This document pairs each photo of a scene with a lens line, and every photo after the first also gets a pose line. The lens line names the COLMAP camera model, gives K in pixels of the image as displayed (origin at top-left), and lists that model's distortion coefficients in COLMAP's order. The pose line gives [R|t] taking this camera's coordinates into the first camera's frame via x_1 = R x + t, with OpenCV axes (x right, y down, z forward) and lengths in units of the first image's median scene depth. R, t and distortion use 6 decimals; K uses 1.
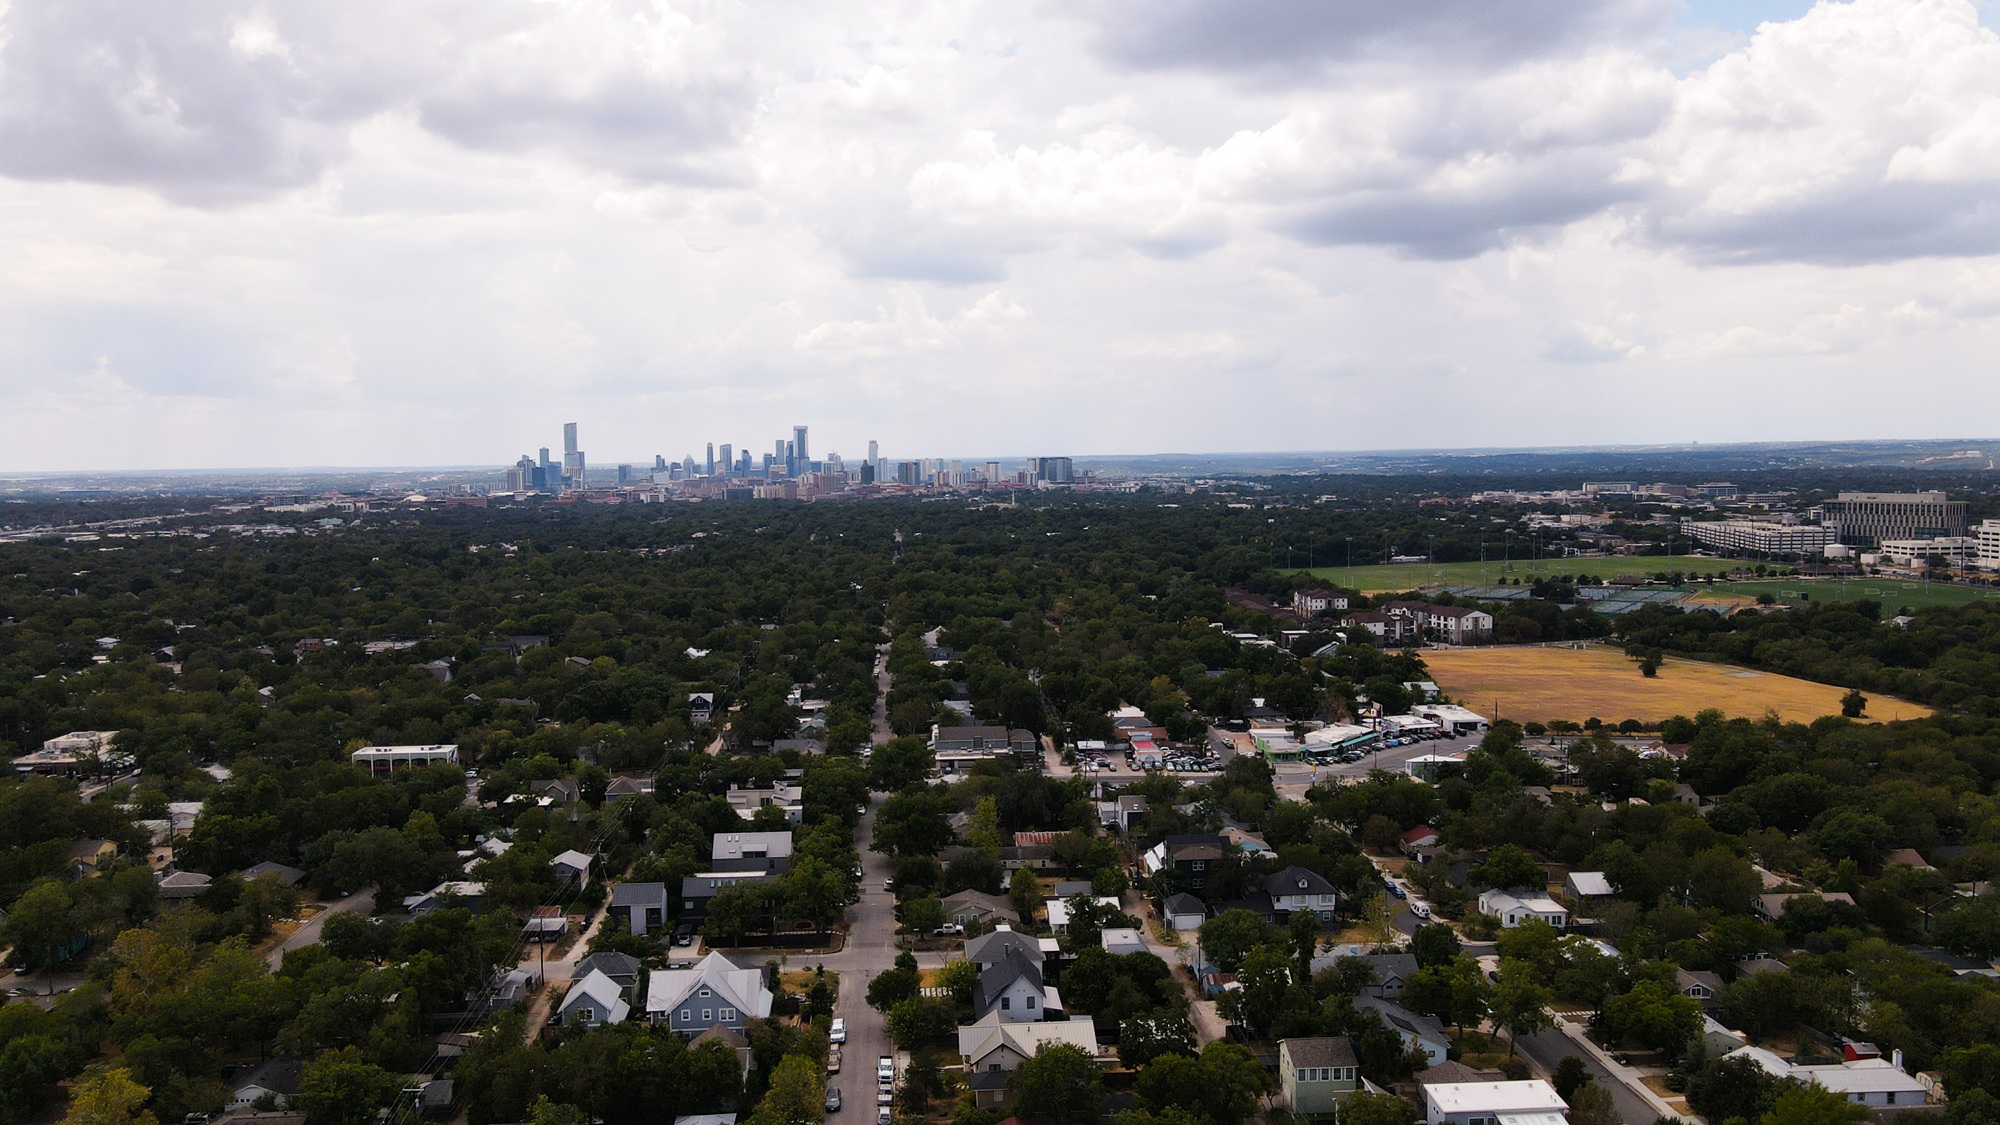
lens RADIAL K [[1476.7, 0, 1000.0], [0, 1476.7, 562.5], [0, 0, 1]] dist [-0.008450, 0.038315]
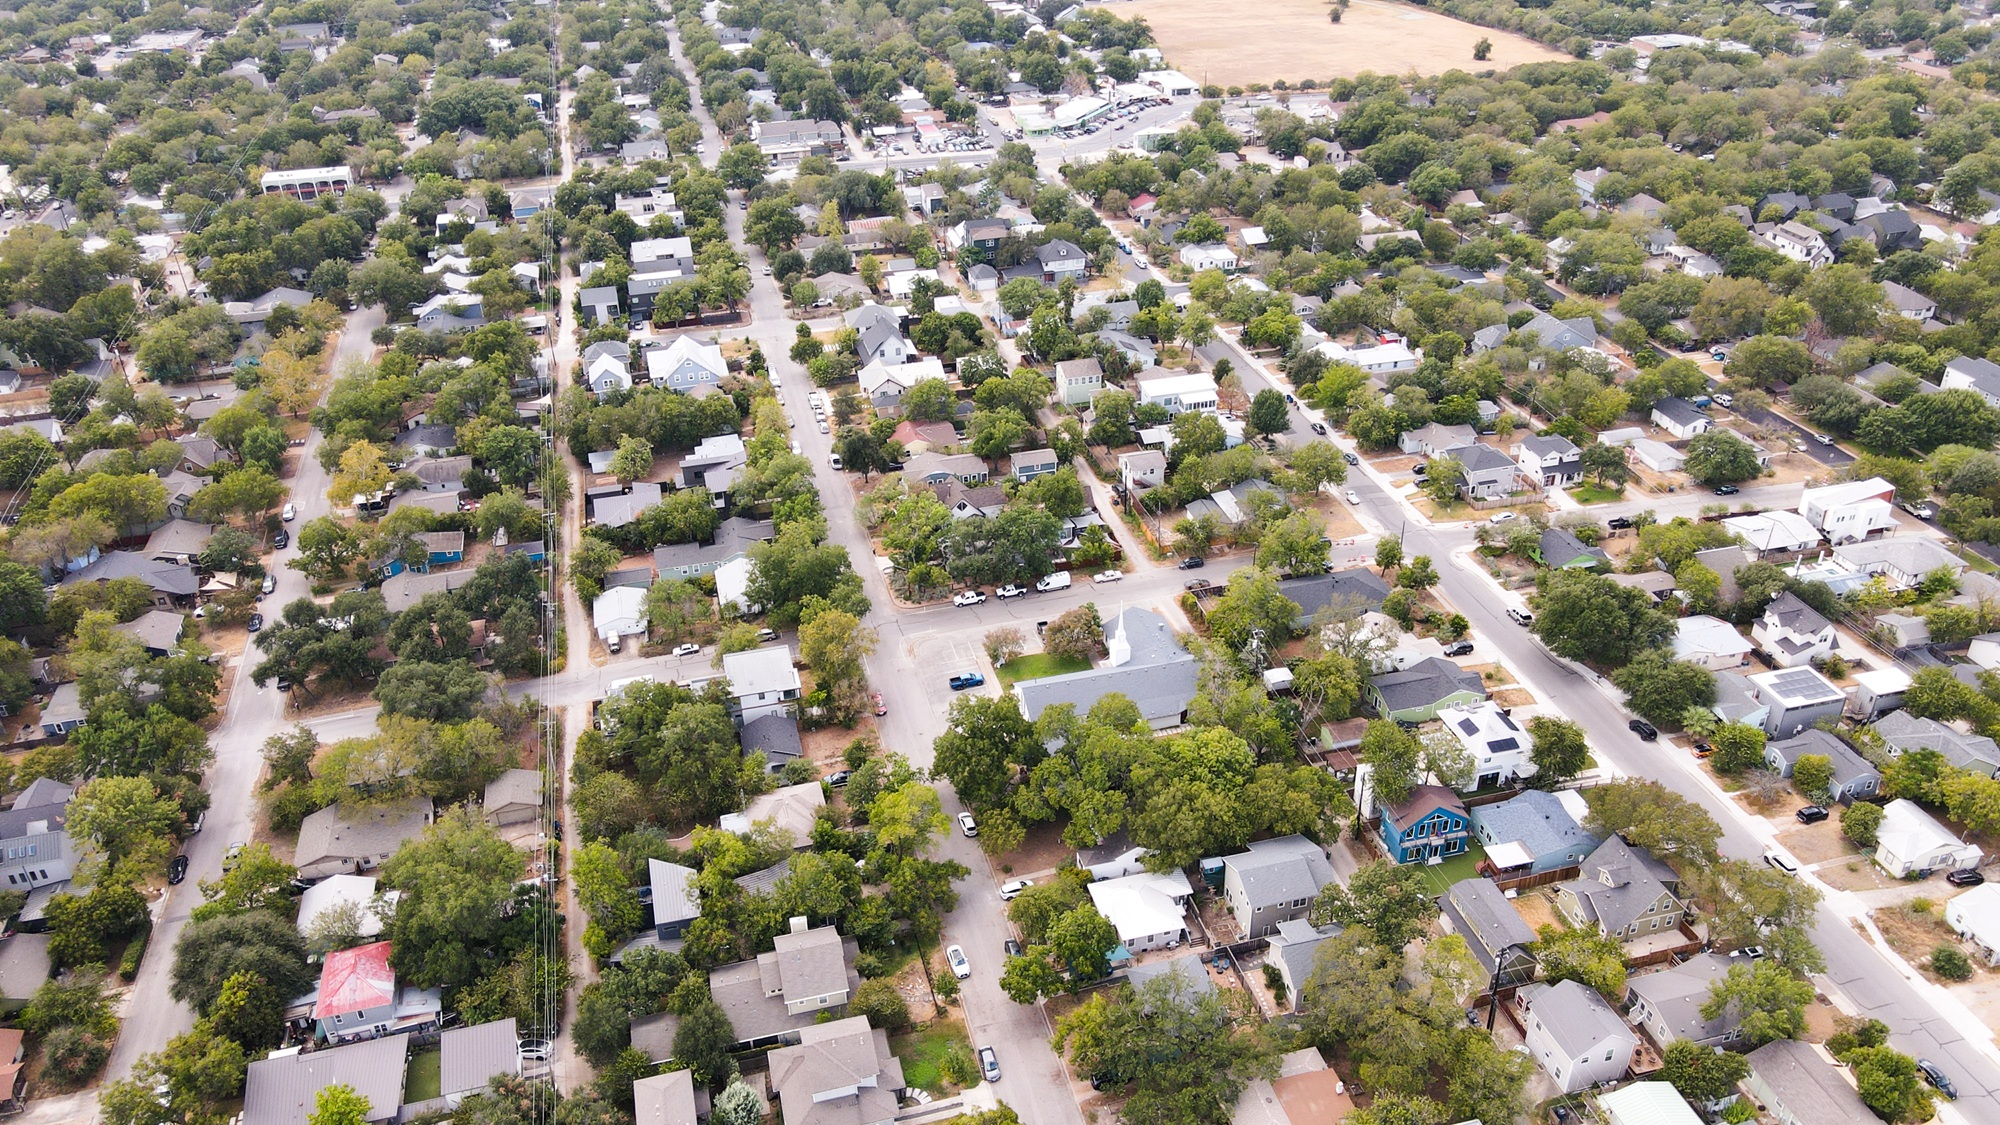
lens RADIAL K [[1476.7, 0, 1000.0], [0, 1476.7, 562.5], [0, 0, 1]] dist [-0.008450, 0.038315]
pose [[0.982676, -0.104628, 0.152973, -0.098981], [0.025723, 0.894412, 0.446503, -0.143904], [-0.183538, -0.434833, 0.881609, -0.361314]]
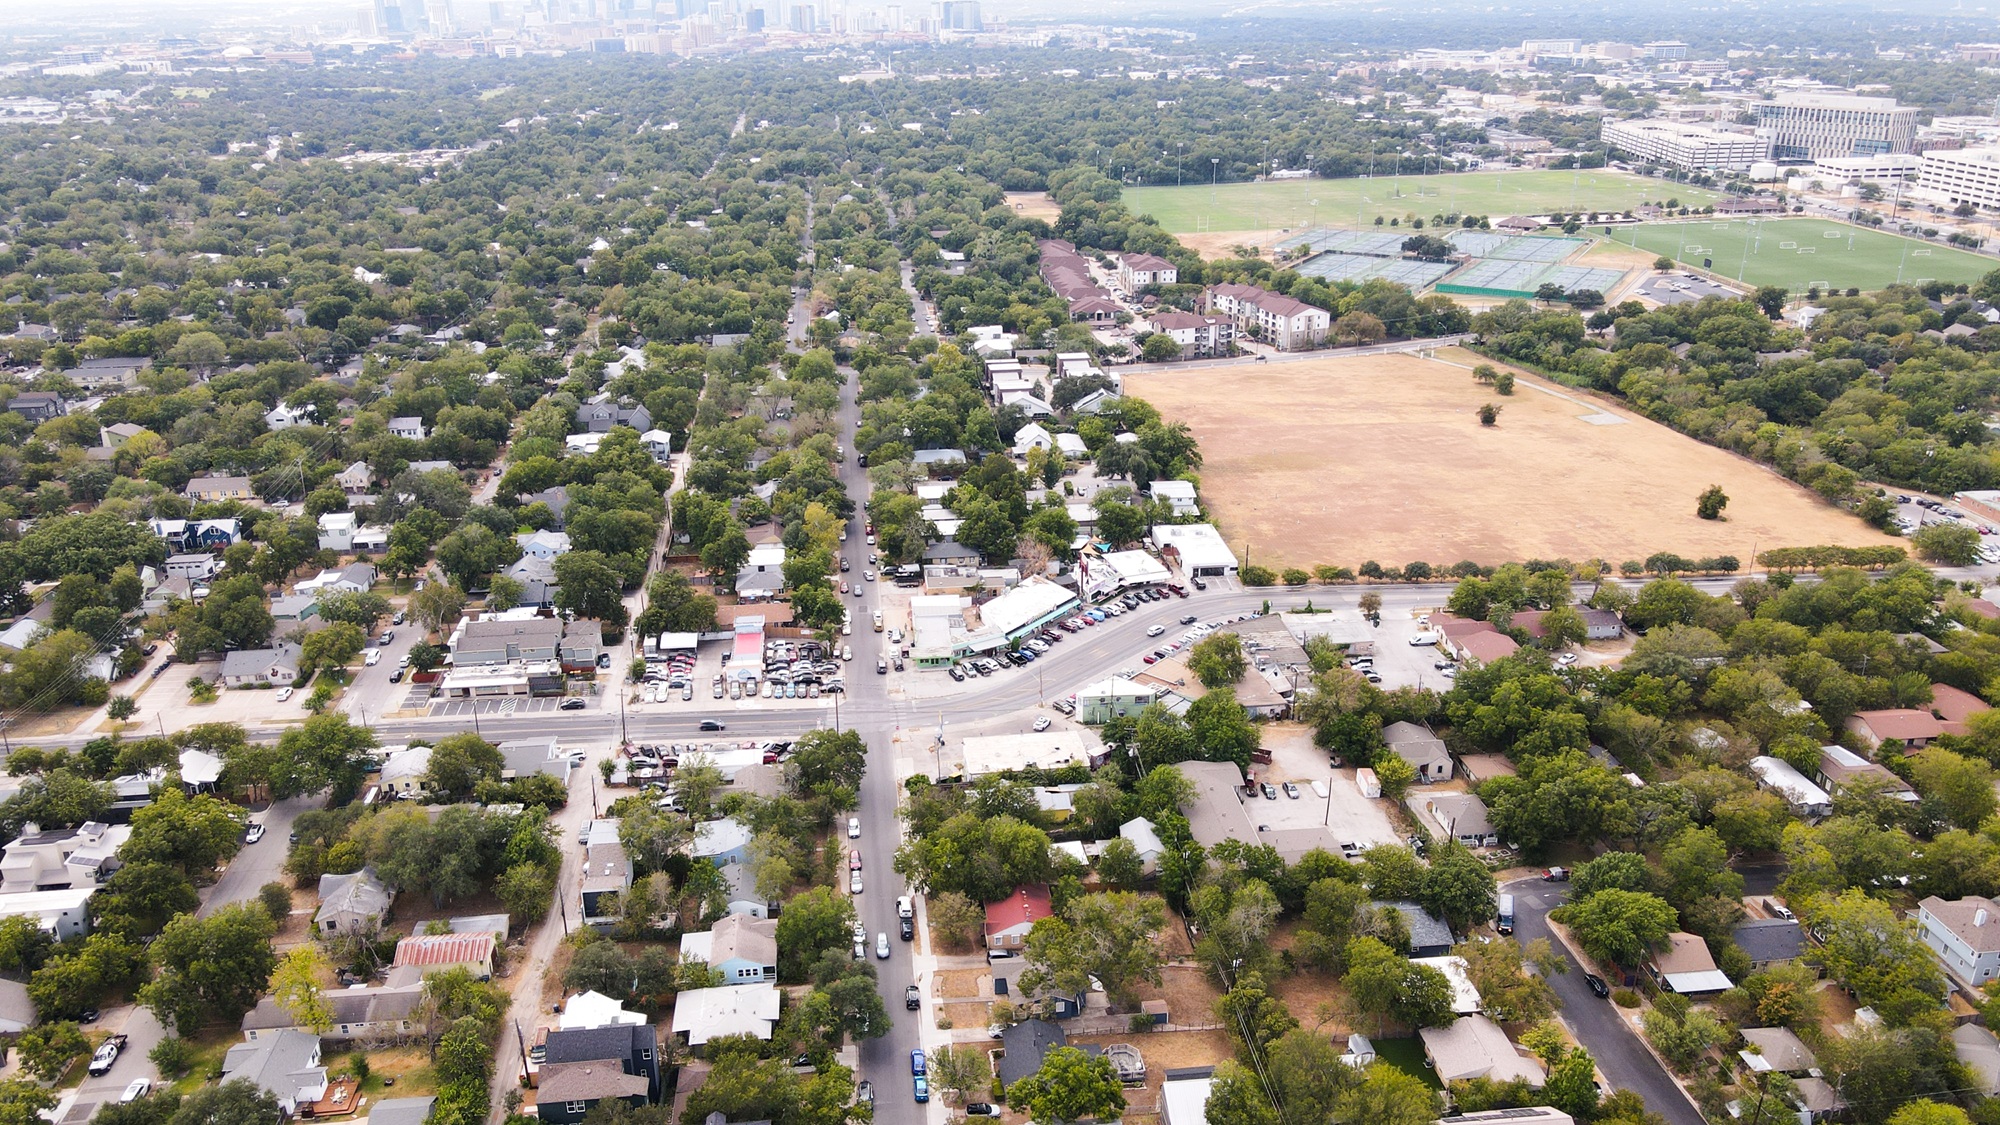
lens RADIAL K [[1476.7, 0, 1000.0], [0, 1476.7, 562.5], [0, 0, 1]] dist [-0.008450, 0.038315]
pose [[0.999008, -0.013784, 0.042340, 0.273528], [0.000510, 0.954358, 0.298663, -0.193542], [-0.044524, -0.298345, 0.953419, 0.426622]]
